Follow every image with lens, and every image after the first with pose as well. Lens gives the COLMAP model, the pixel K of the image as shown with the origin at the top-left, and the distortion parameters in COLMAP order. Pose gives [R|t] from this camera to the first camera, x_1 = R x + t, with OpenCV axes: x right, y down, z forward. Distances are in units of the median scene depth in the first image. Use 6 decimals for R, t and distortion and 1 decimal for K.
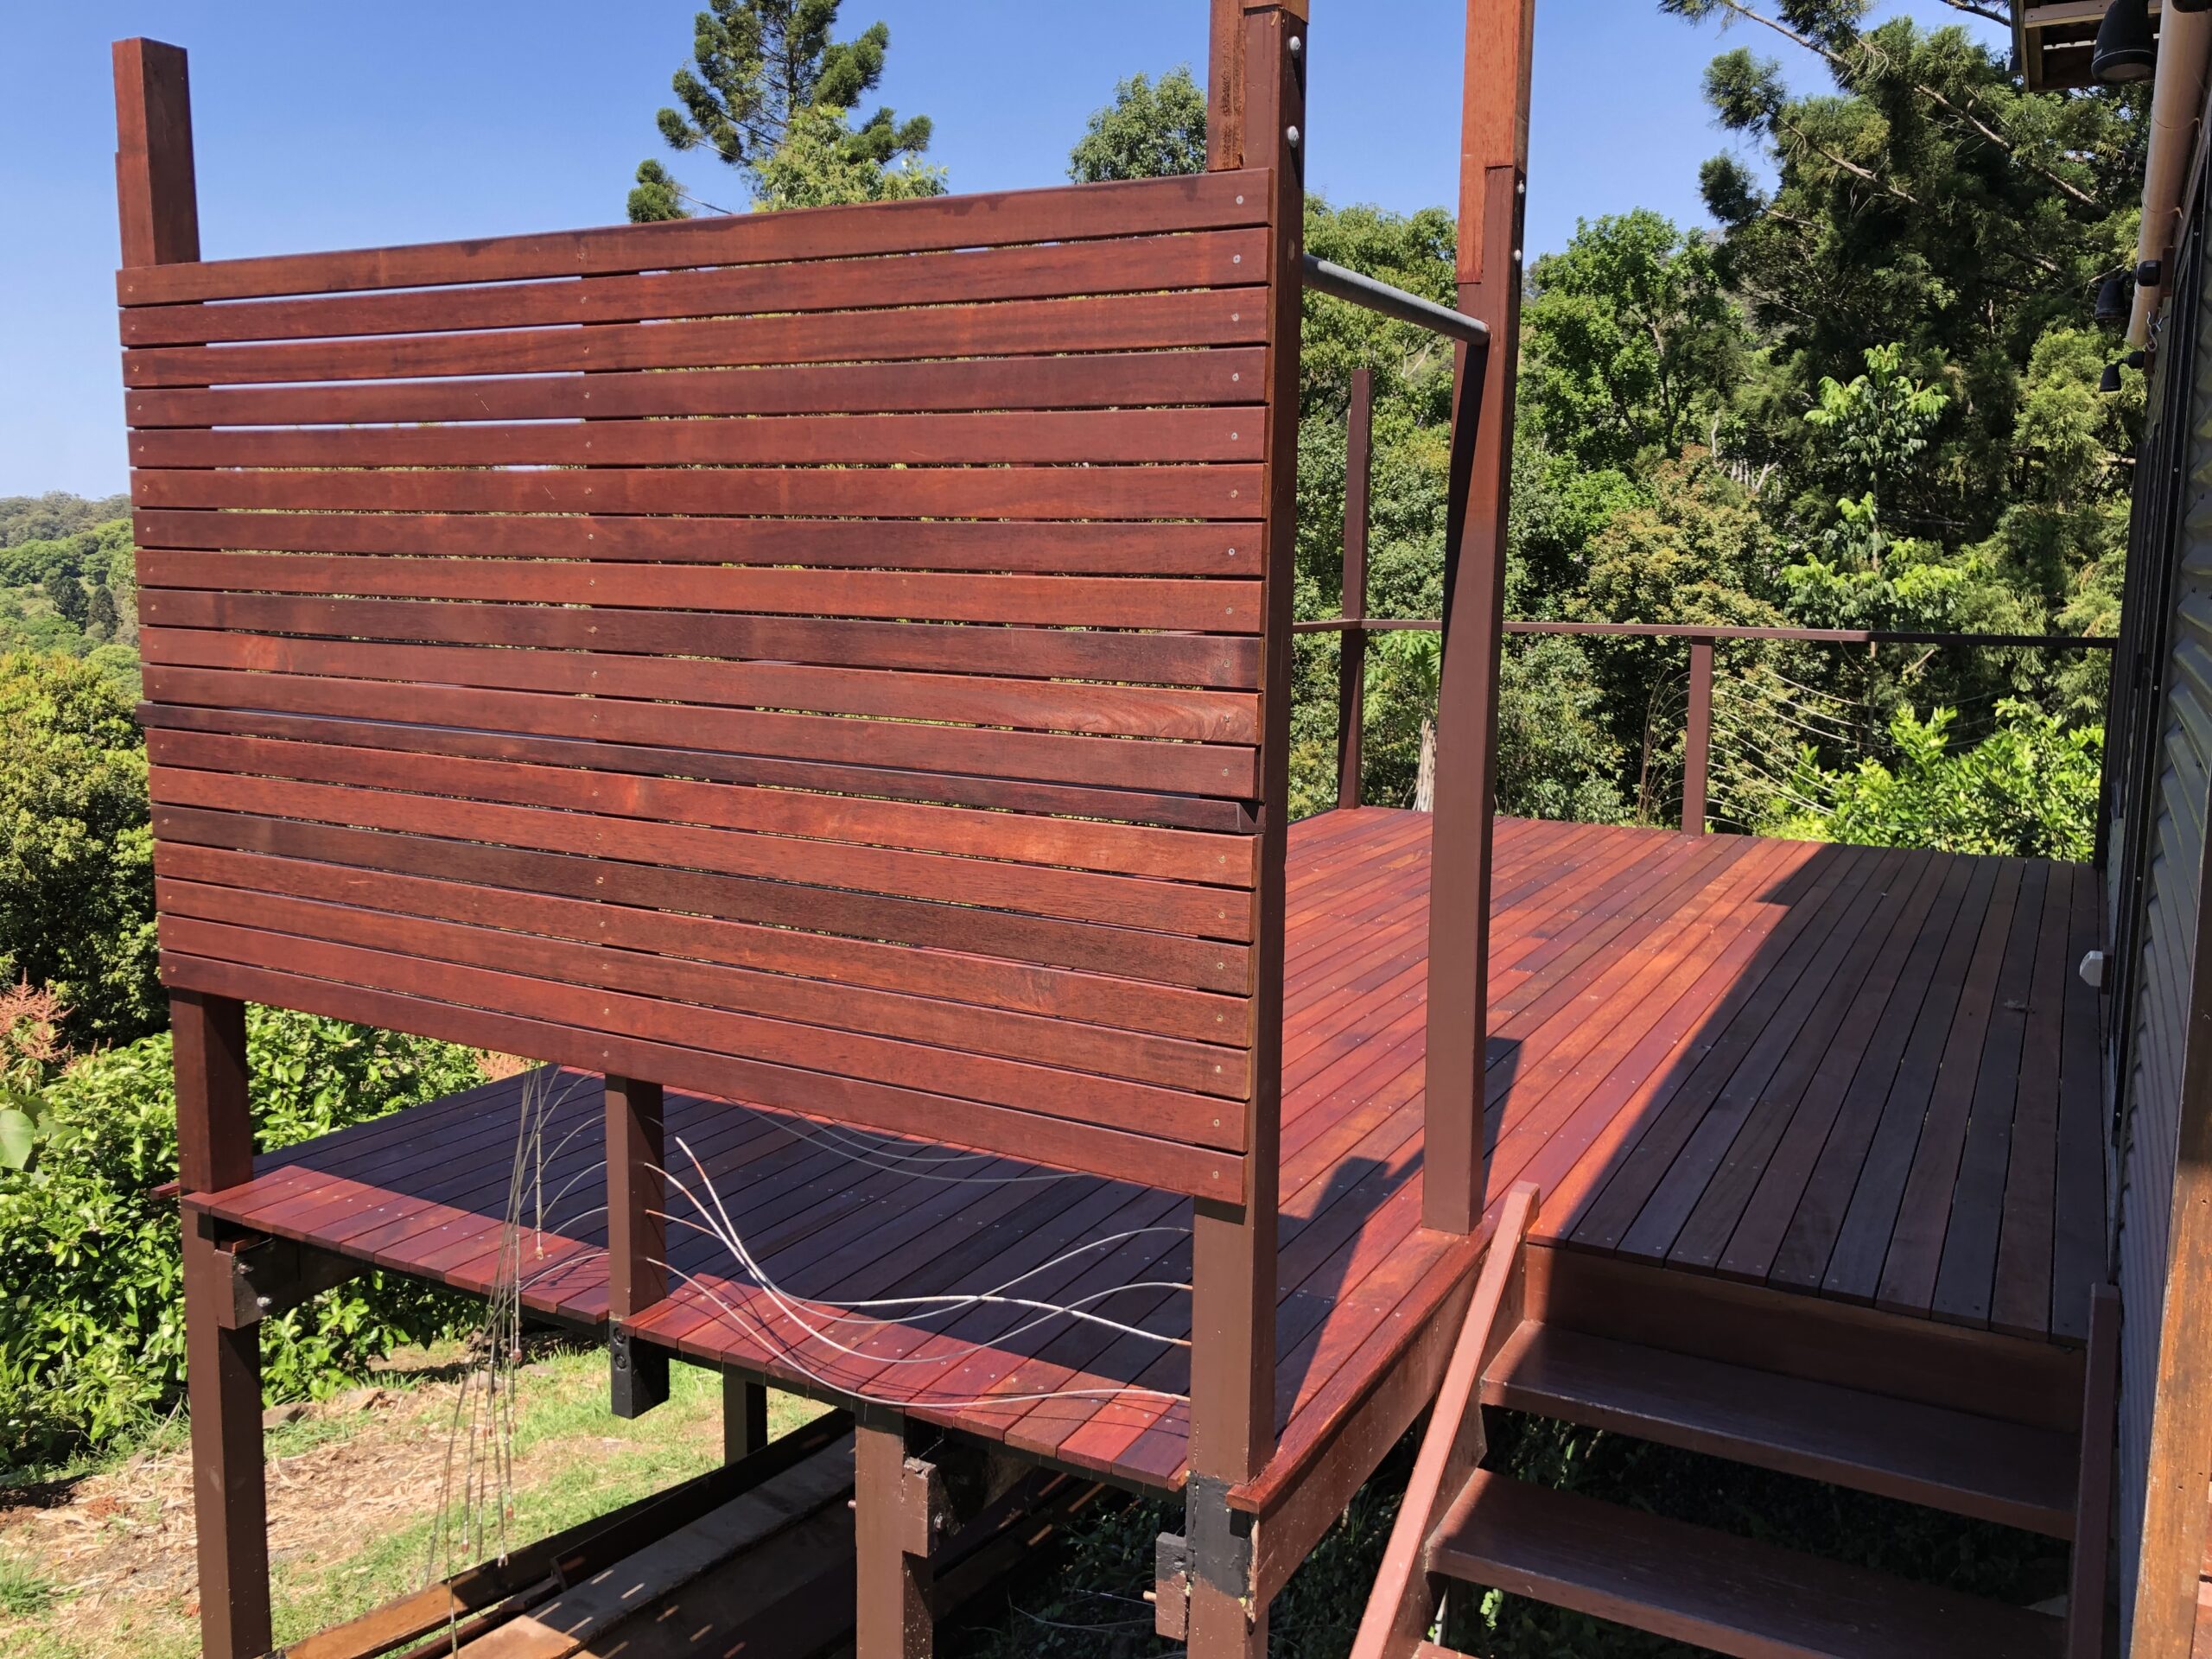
lens RADIAL K [[1806.5, 0, 1096.8], [0, 1806.5, 843.0], [0, 0, 1]] dist [-0.000575, -0.028526]
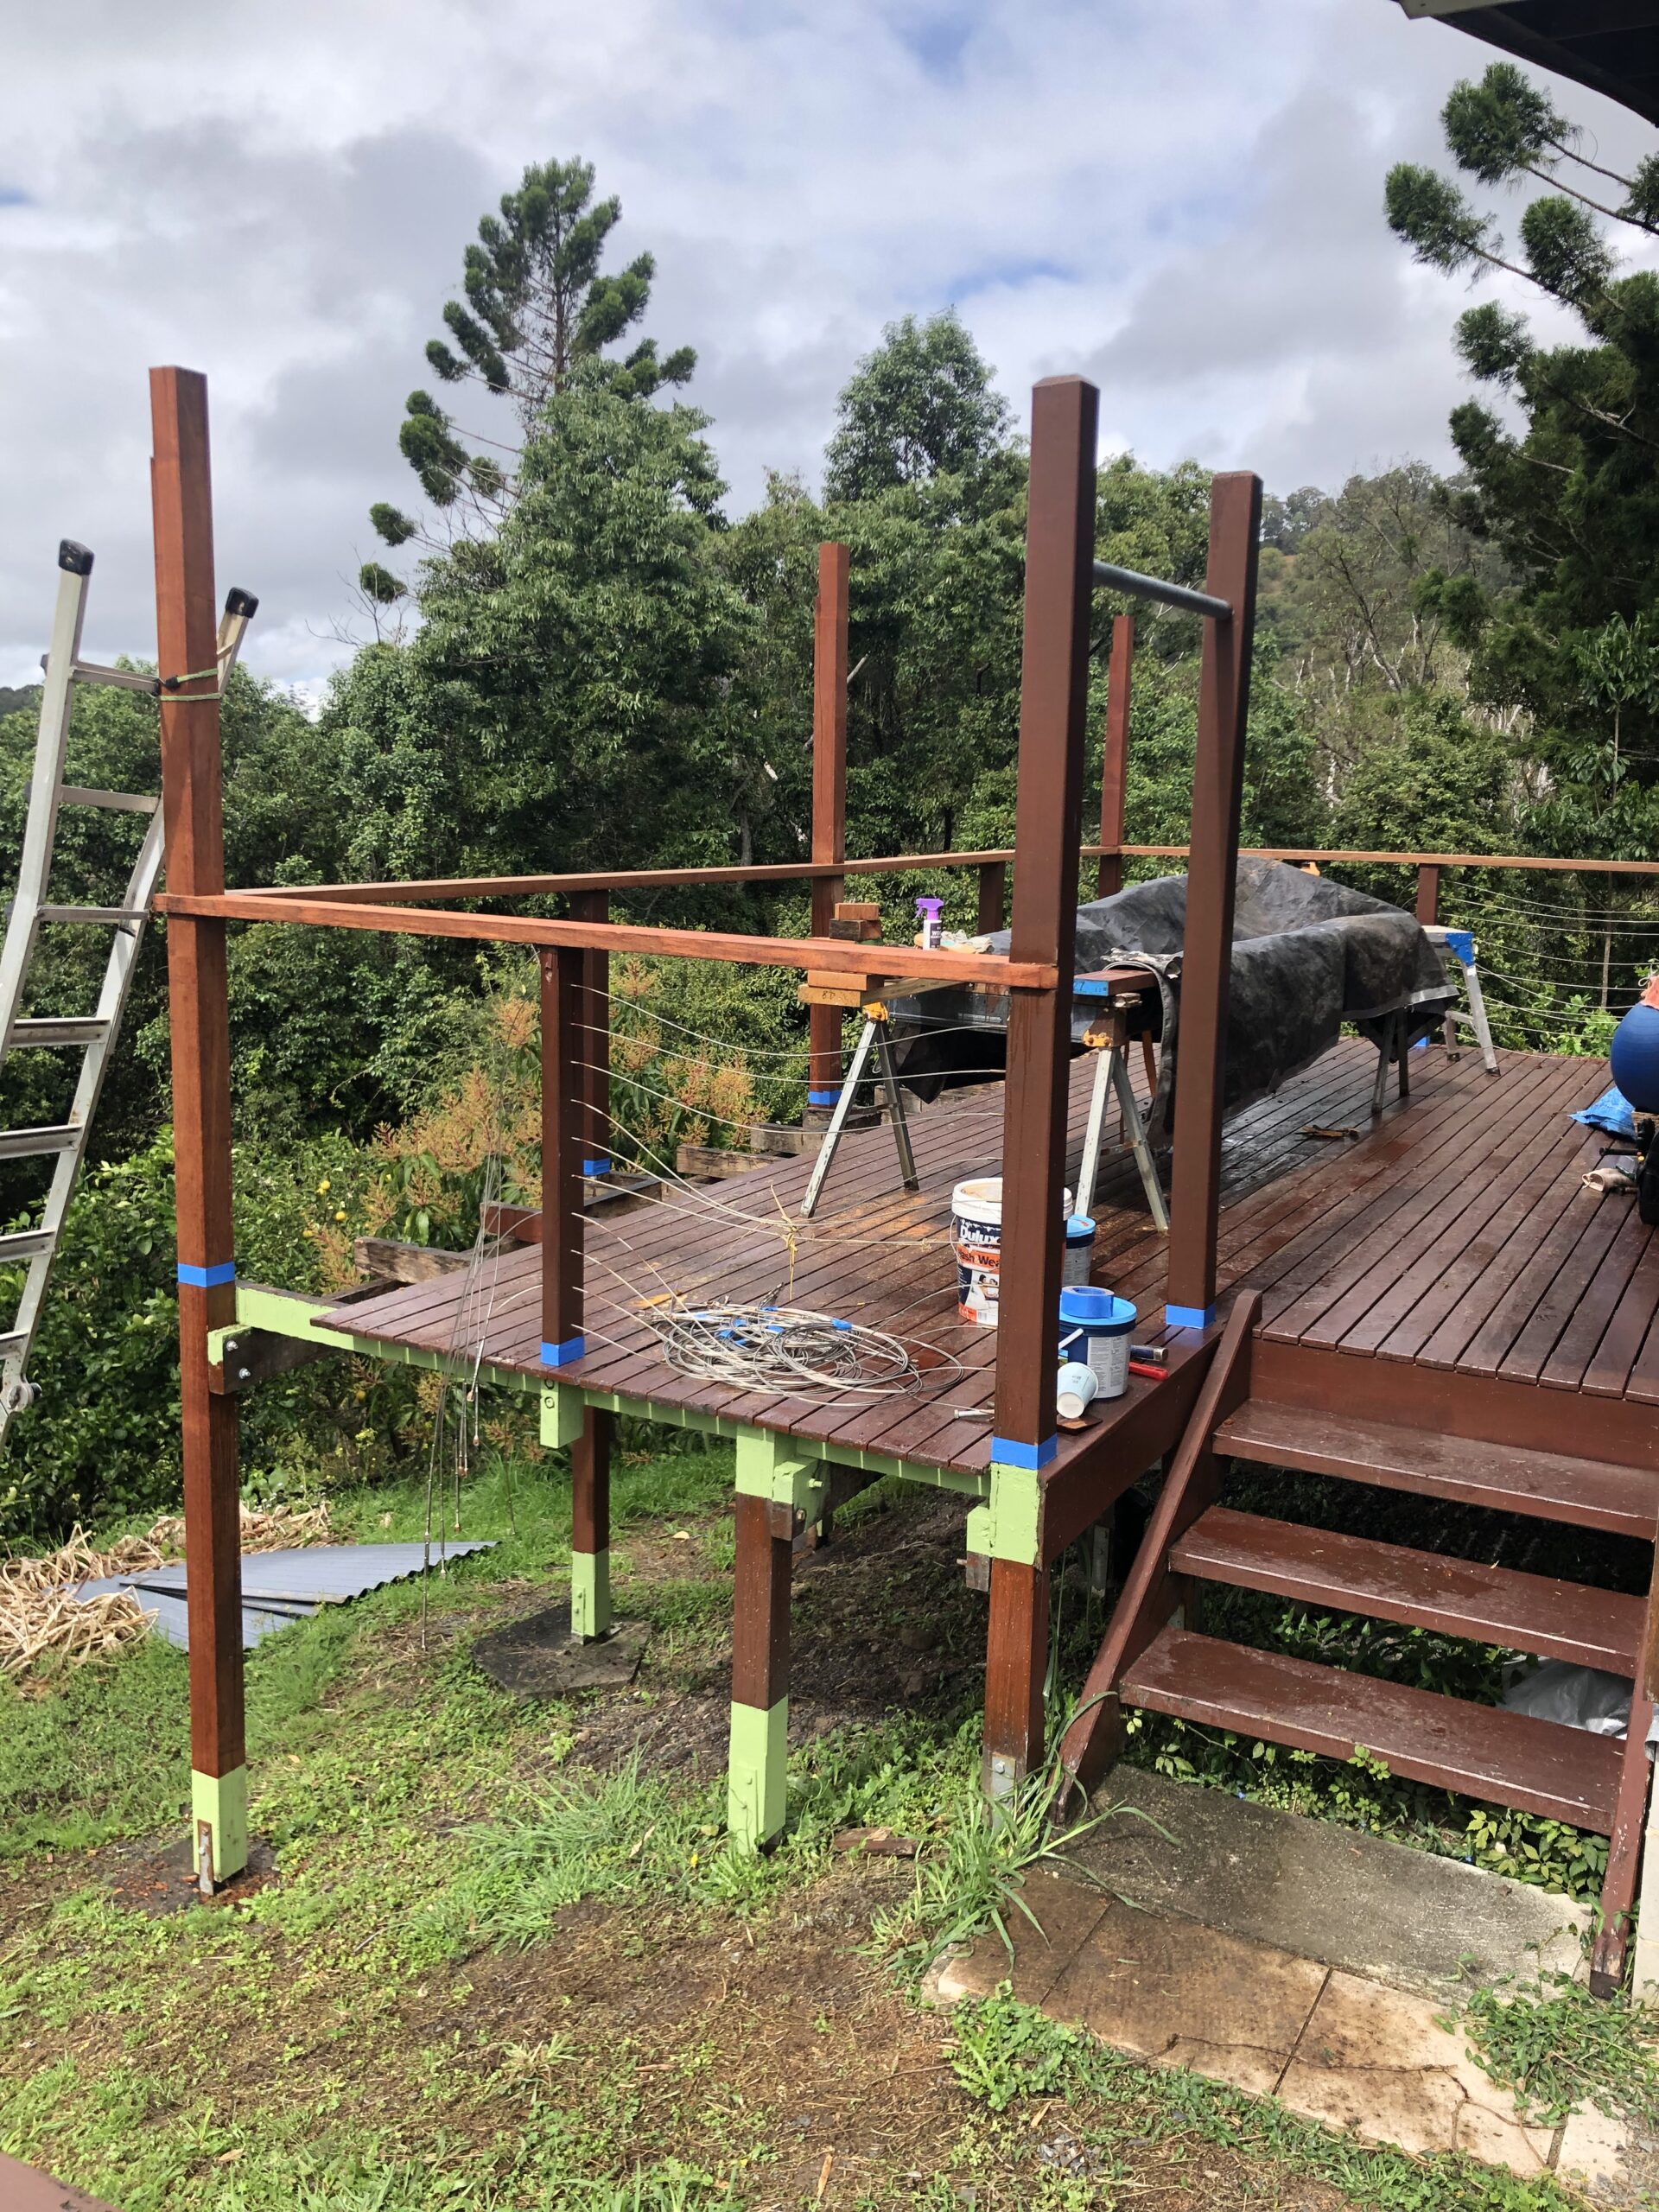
lens RADIAL K [[1806.5, 0, 824.8], [0, 1806.5, 1099.8], [0, 0, 1]] dist [-0.000575, -0.028526]
pose [[0.999872, 0.012146, -0.010423, -0.007190], [-0.011990, 0.999816, 0.014947, 0.006510], [0.010603, -0.014820, 0.999834, -0.039633]]
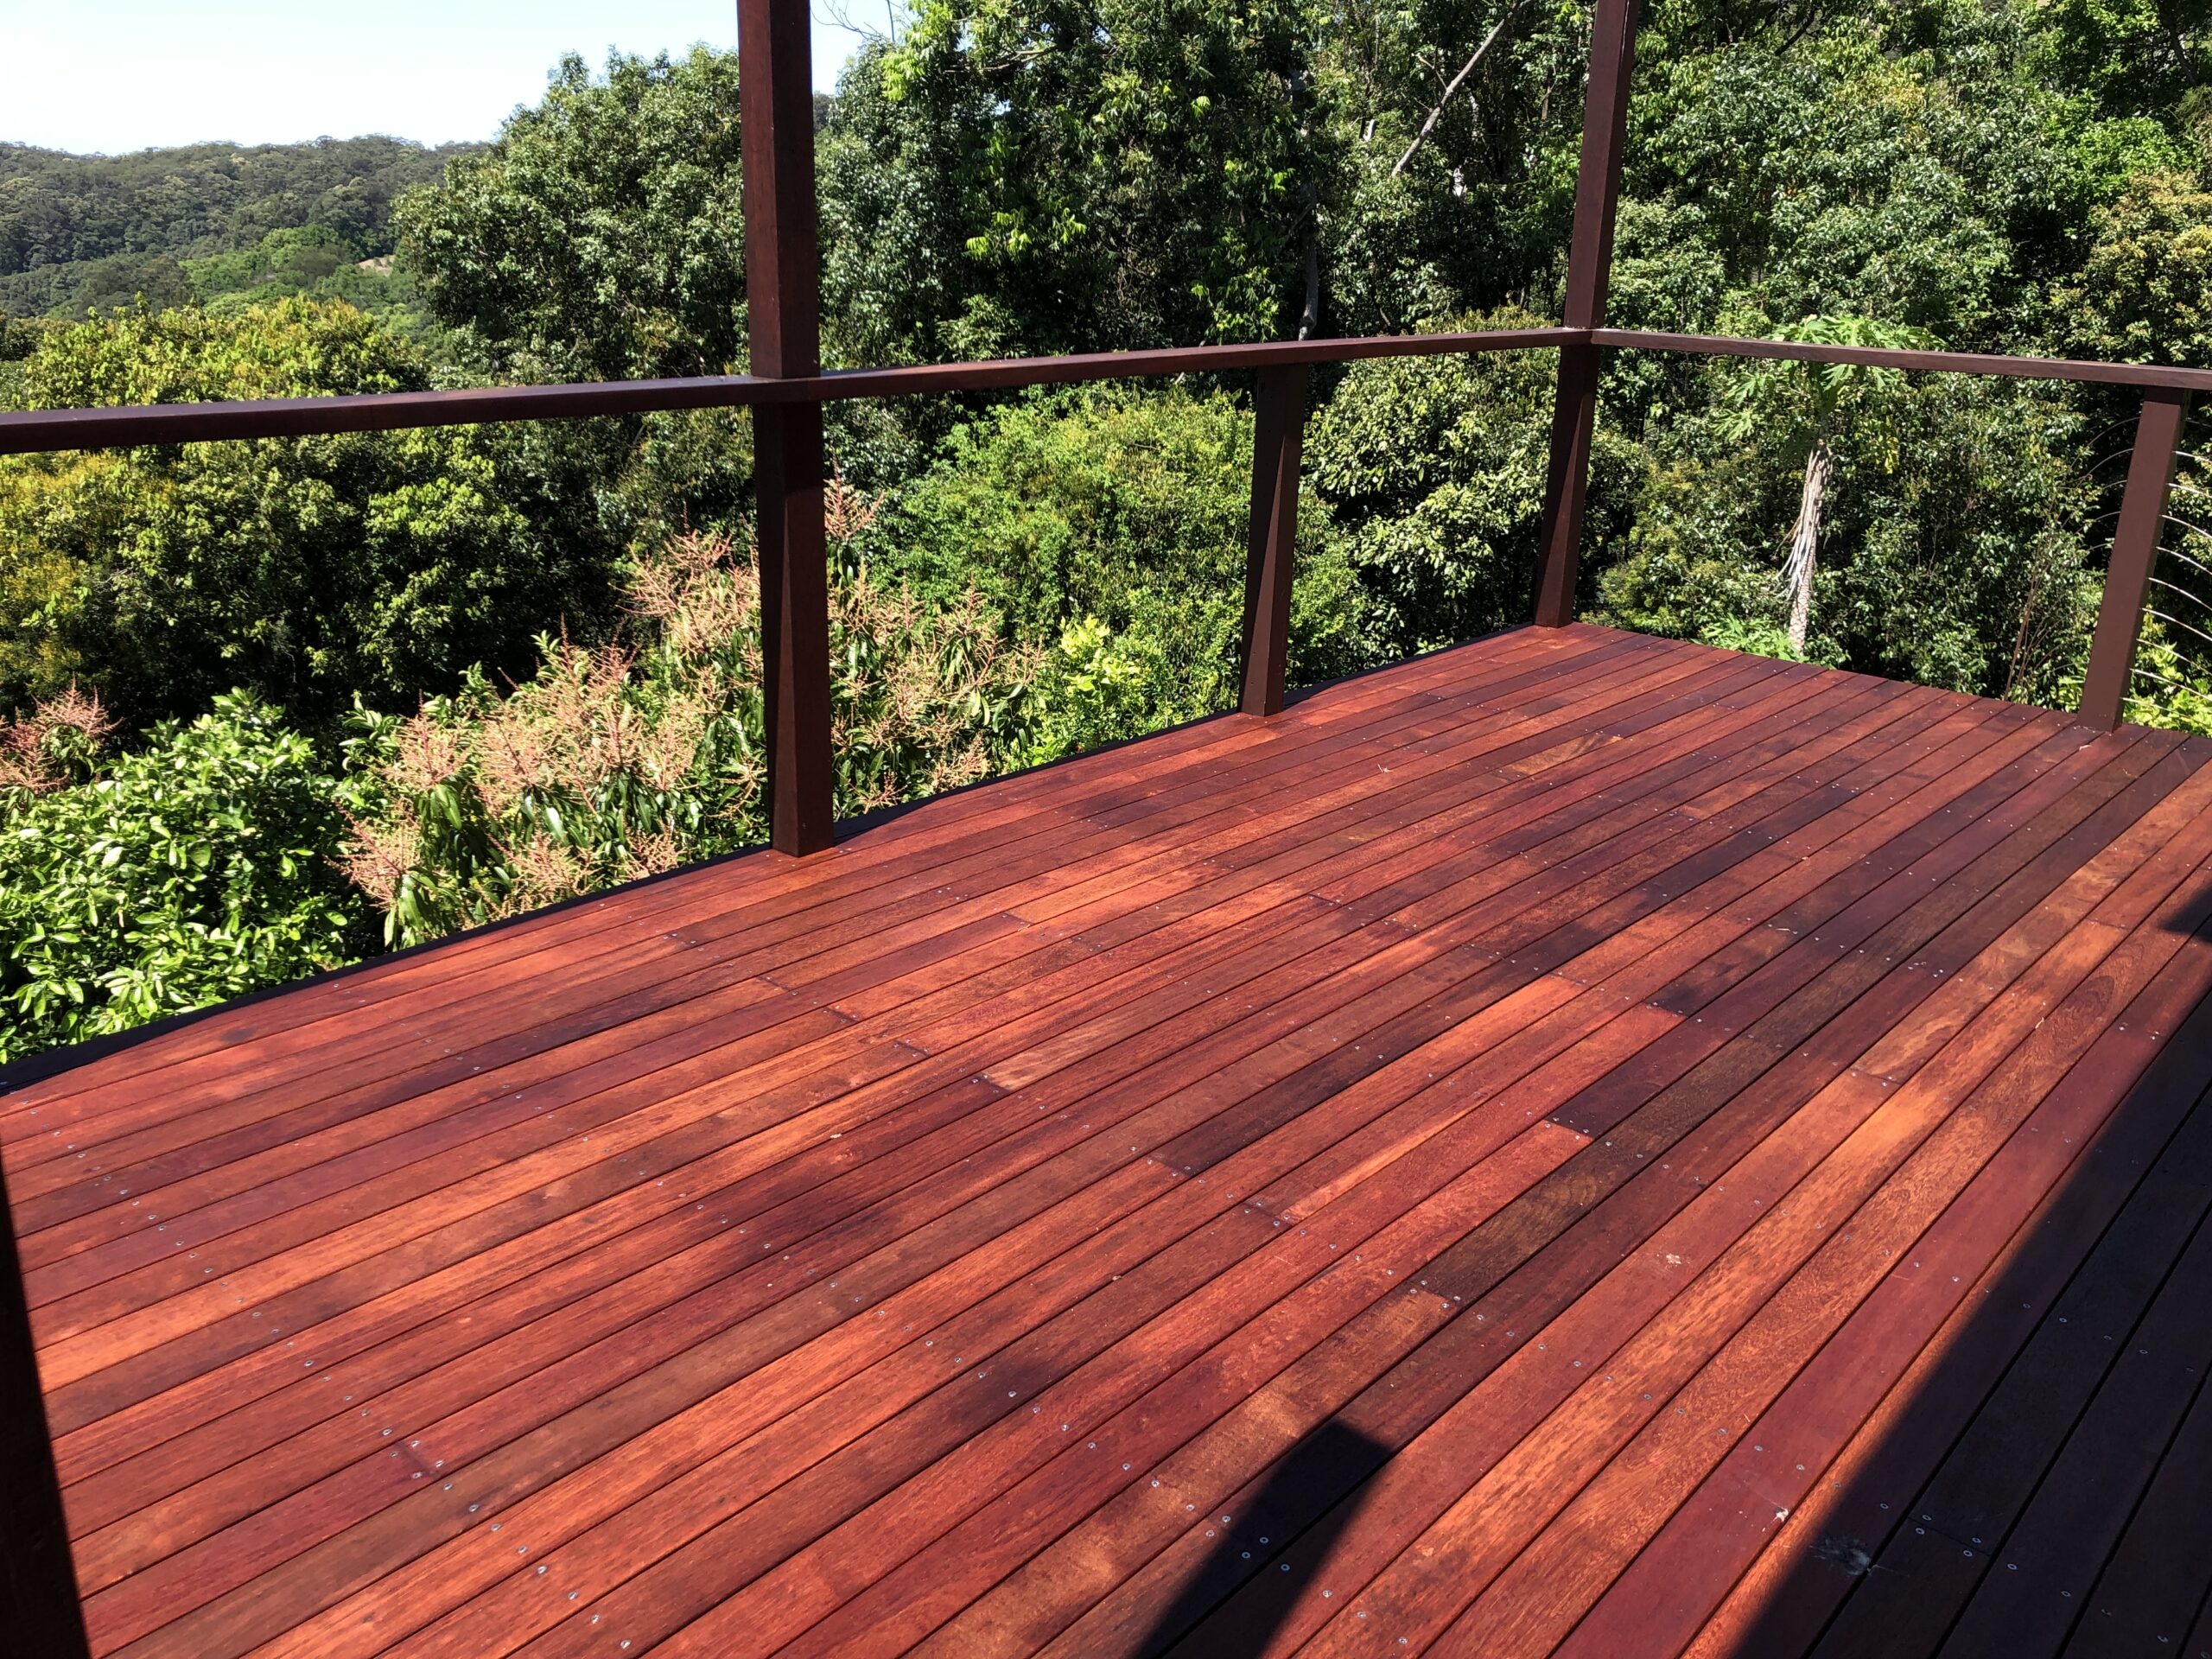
lens RADIAL K [[1806.5, 0, 1108.8], [0, 1806.5, 831.7], [0, 0, 1]] dist [-0.000575, -0.028526]
pose [[0.972394, 0.093907, -0.213617, 0.053816], [-0.055713, 0.982404, 0.178265, -0.022043], [0.226598, -0.161442, 0.960515, 0.132073]]
